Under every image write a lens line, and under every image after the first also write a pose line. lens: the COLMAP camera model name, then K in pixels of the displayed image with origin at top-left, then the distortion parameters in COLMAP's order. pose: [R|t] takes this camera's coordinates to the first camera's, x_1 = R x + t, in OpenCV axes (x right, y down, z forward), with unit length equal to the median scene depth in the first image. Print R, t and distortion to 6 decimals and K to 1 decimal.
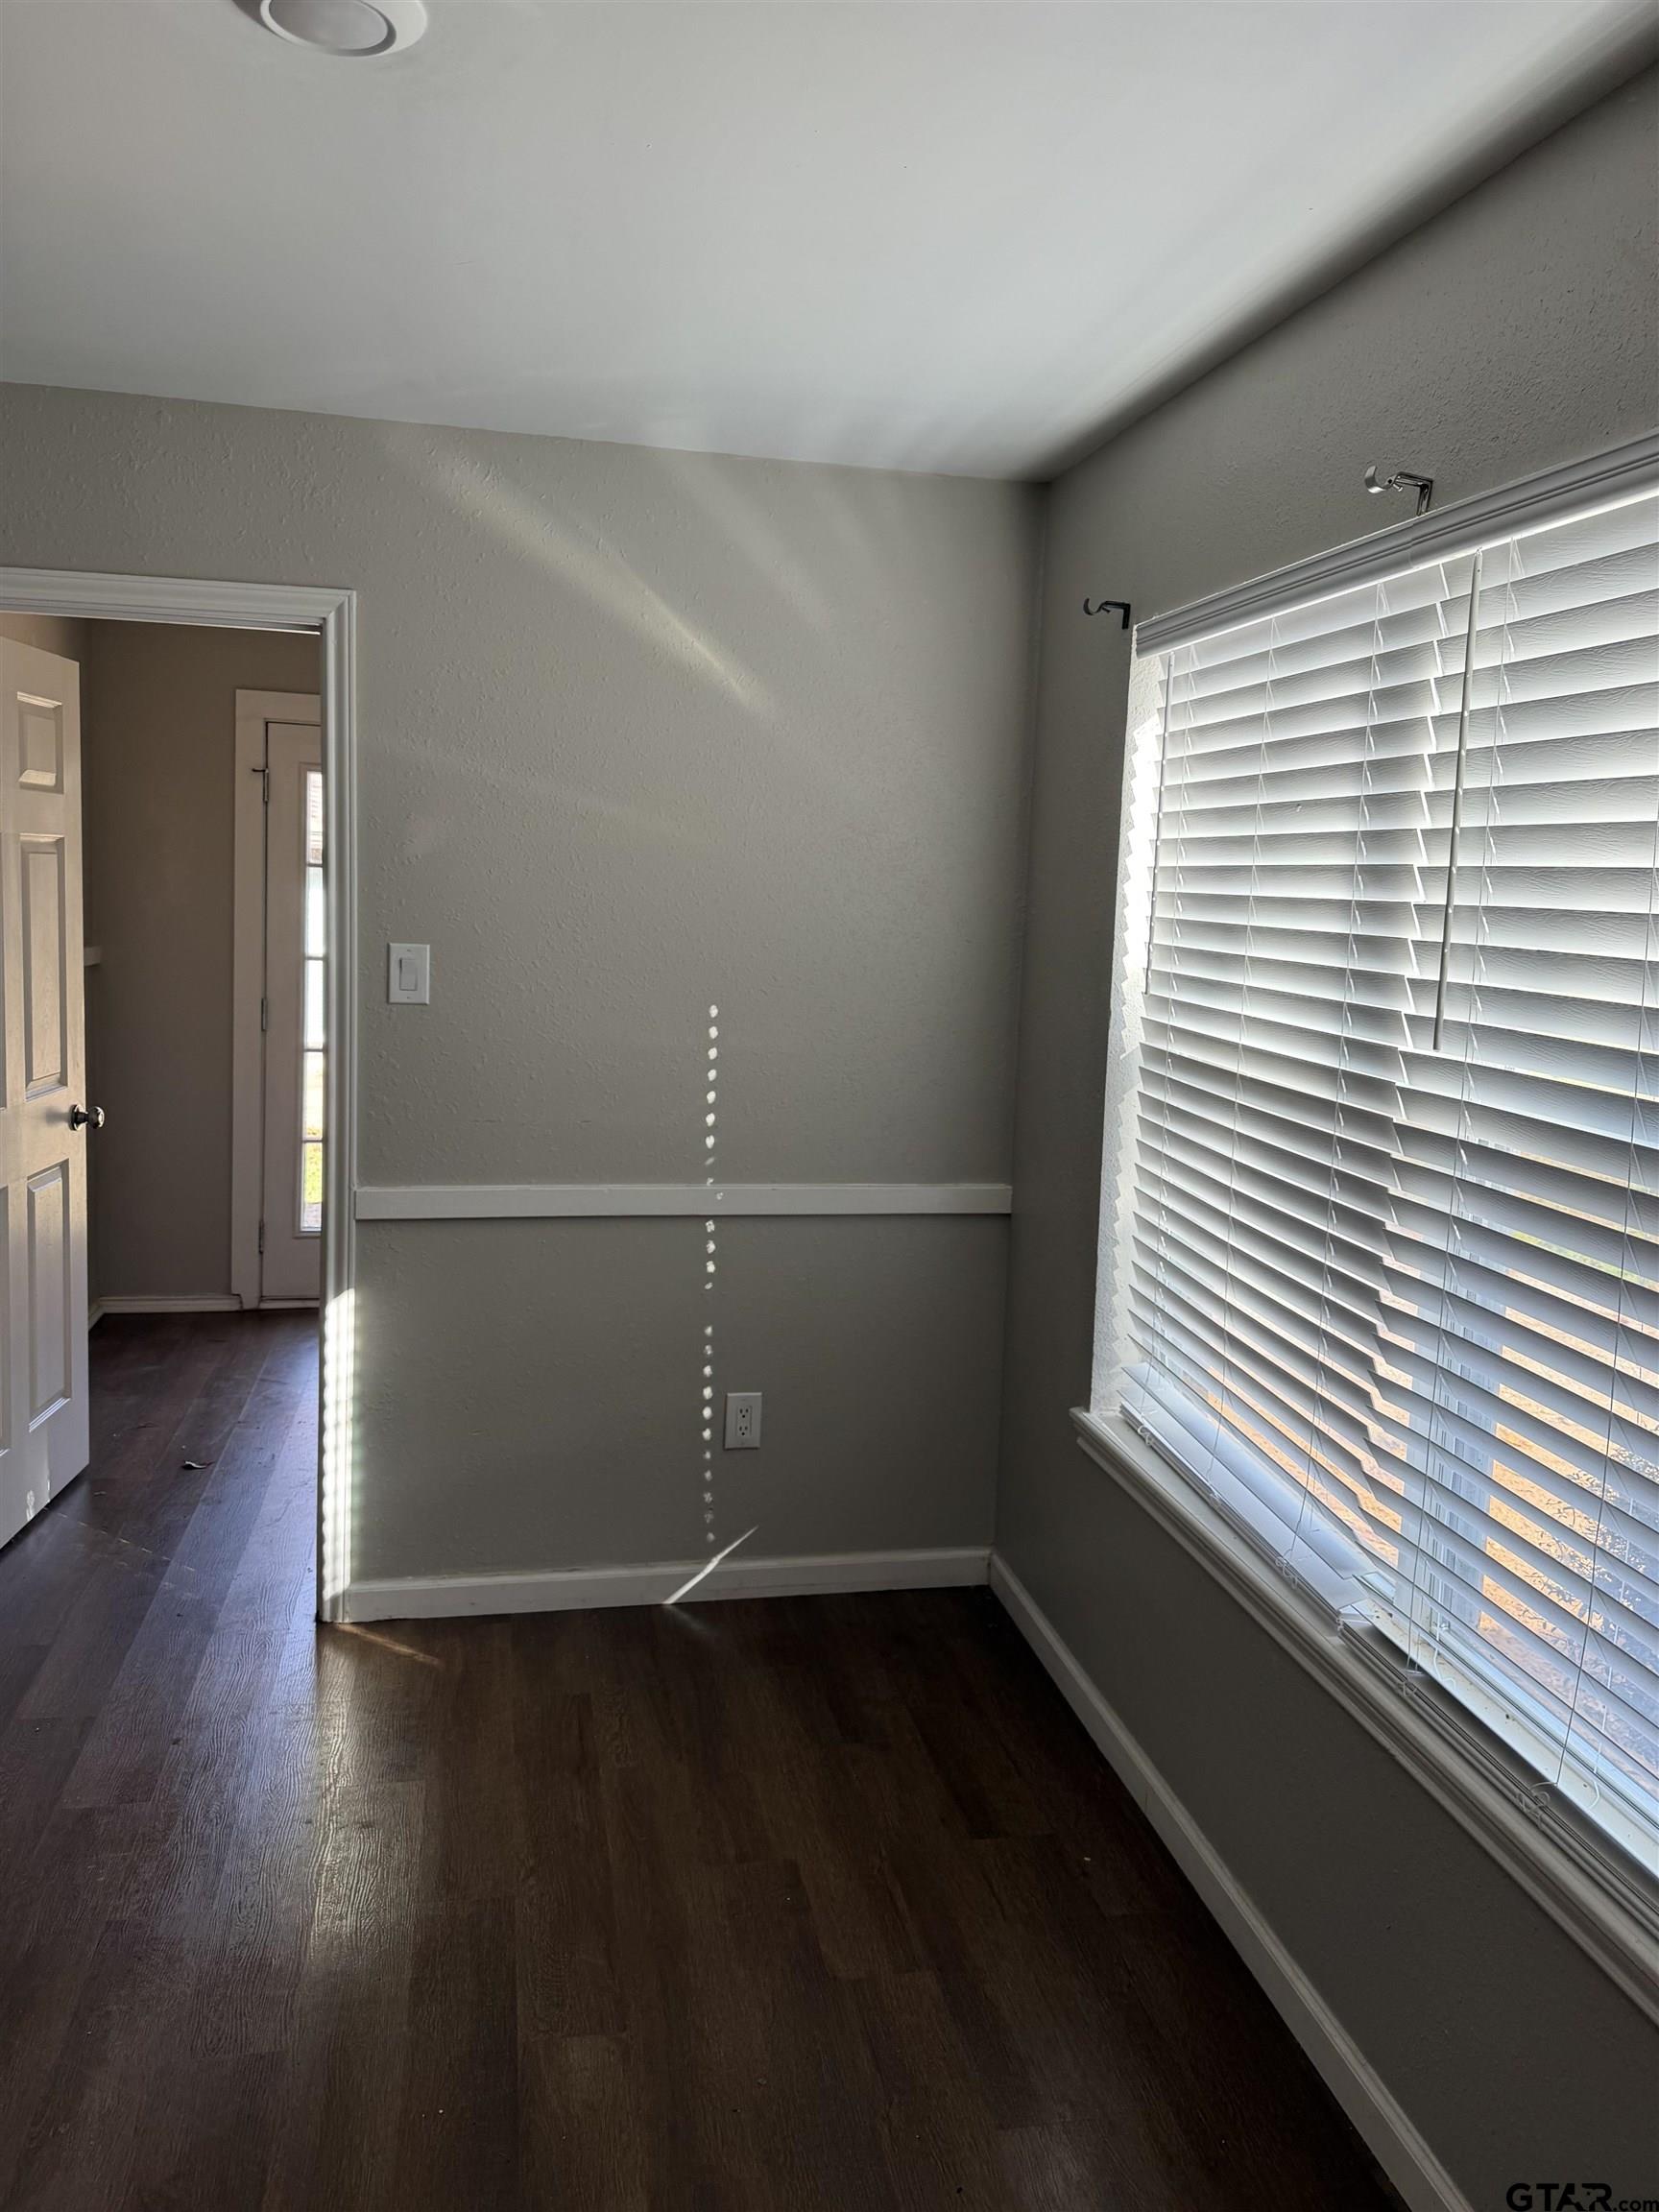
lens RADIAL K [[1541.5, 0, 851.3], [0, 1541.5, 1044.5], [0, 0, 1]] dist [0.045233, -0.061946]
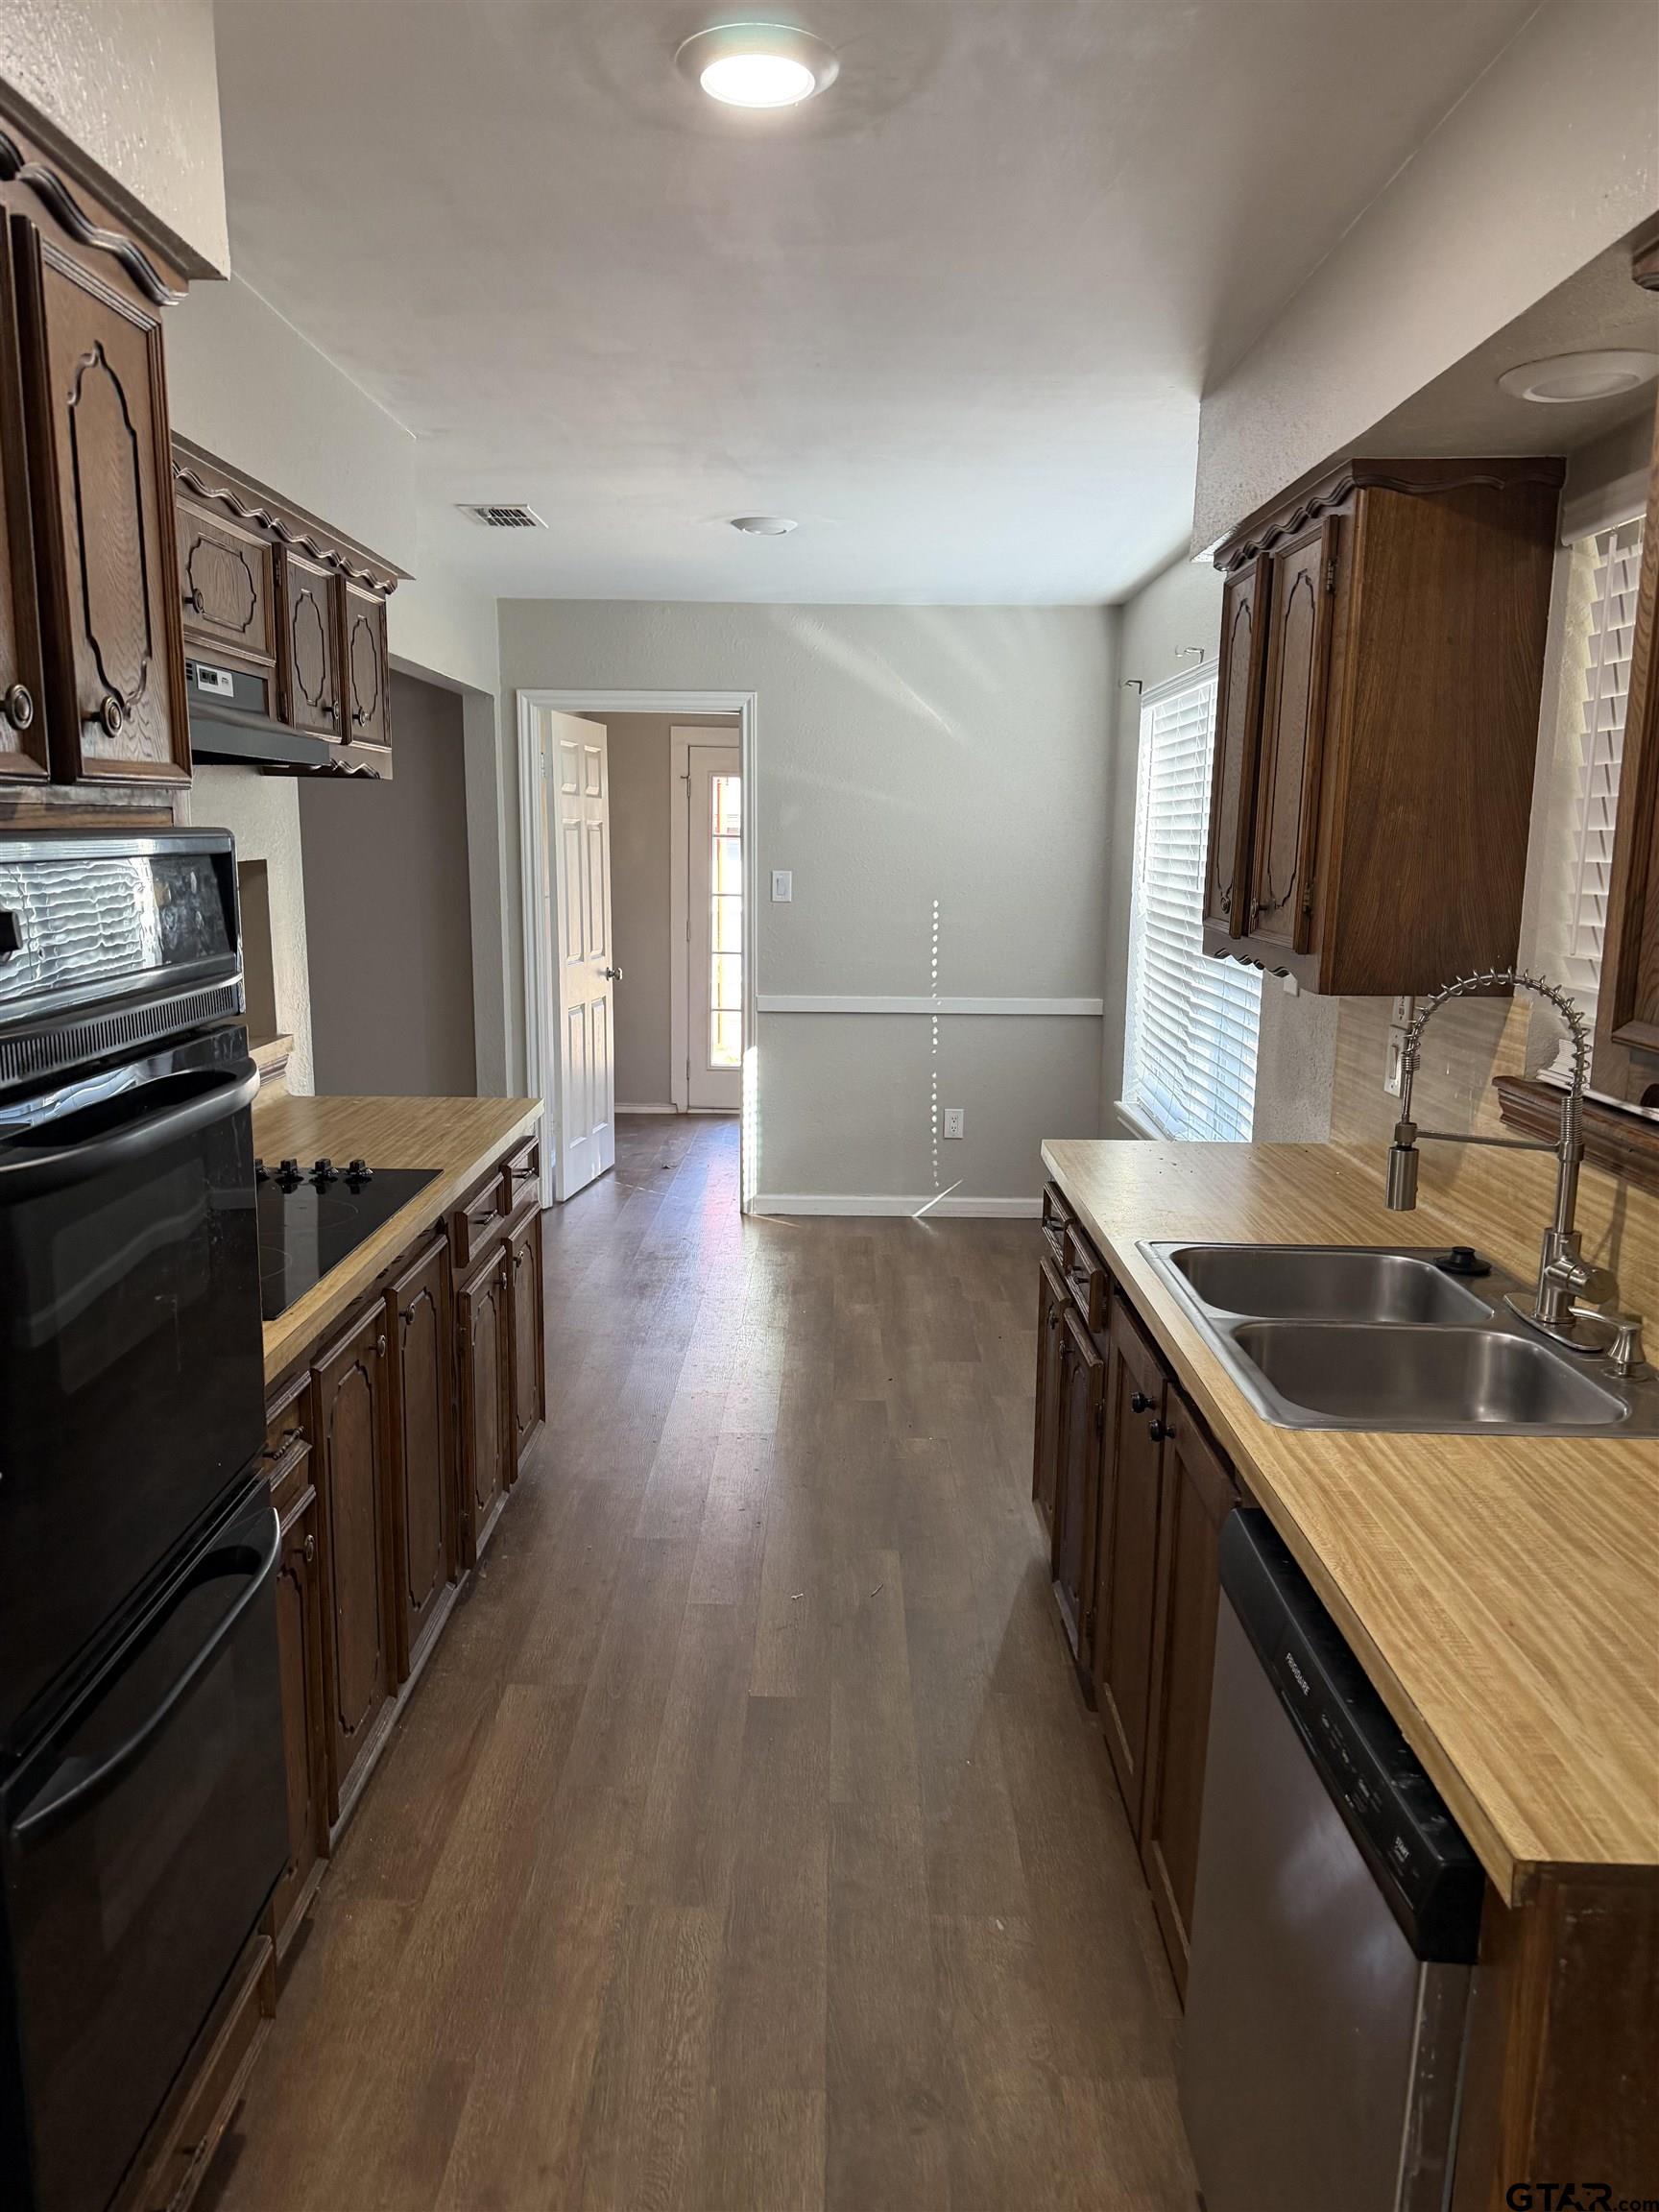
lens RADIAL K [[1541.5, 0, 828.4], [0, 1541.5, 1114.2], [0, 0, 1]] dist [0.045233, -0.061946]
pose [[0.974236, 0.007040, -0.225421, 0.208781], [0.006765, 0.998151, 0.060410, 0.119218], [0.225430, -0.060379, 0.972387, -0.875440]]
